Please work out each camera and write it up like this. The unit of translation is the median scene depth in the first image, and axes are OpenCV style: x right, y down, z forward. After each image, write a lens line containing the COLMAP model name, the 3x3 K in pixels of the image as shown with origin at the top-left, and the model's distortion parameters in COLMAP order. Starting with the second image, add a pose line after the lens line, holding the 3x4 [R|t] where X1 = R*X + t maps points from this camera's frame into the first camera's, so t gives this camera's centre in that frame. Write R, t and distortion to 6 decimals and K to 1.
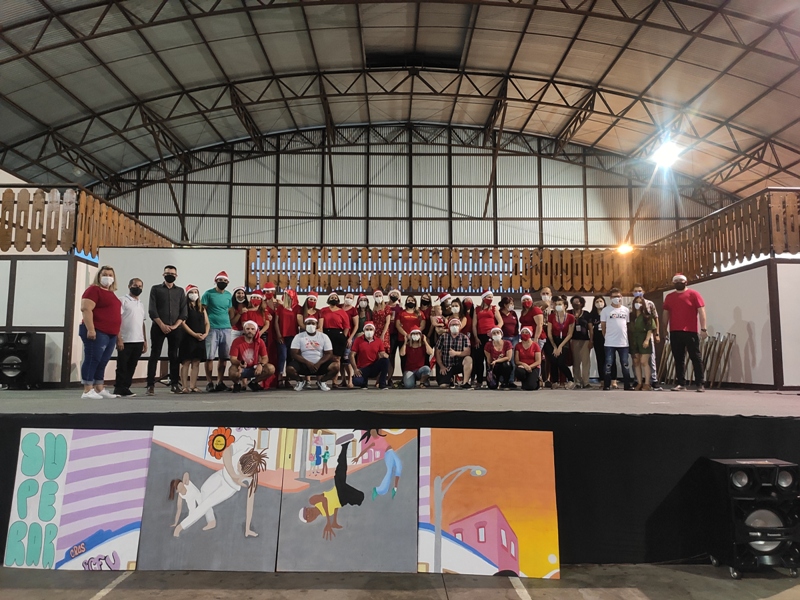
lens RADIAL K [[606.7, 0, 400.0], [0, 606.7, 300.0], [0, 0, 1]] dist [0.094987, -0.126605]
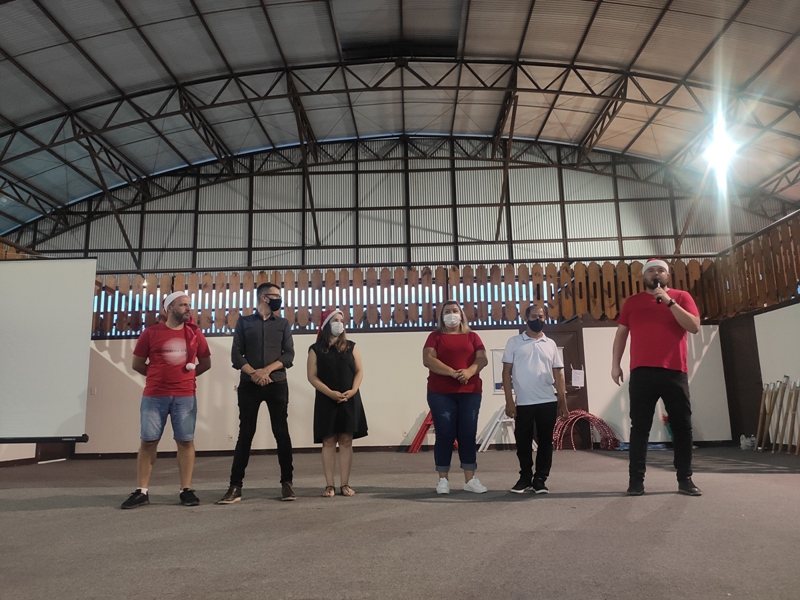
lens RADIAL K [[606.7, 0, 400.0], [0, 606.7, 300.0], [0, 0, 1]] dist [0.094987, -0.126605]
pose [[0.998982, -0.030932, -0.032833, 0.031001], [0.028208, 0.996363, -0.080412, 0.008375], [0.035201, 0.079404, 0.996221, 0.171246]]
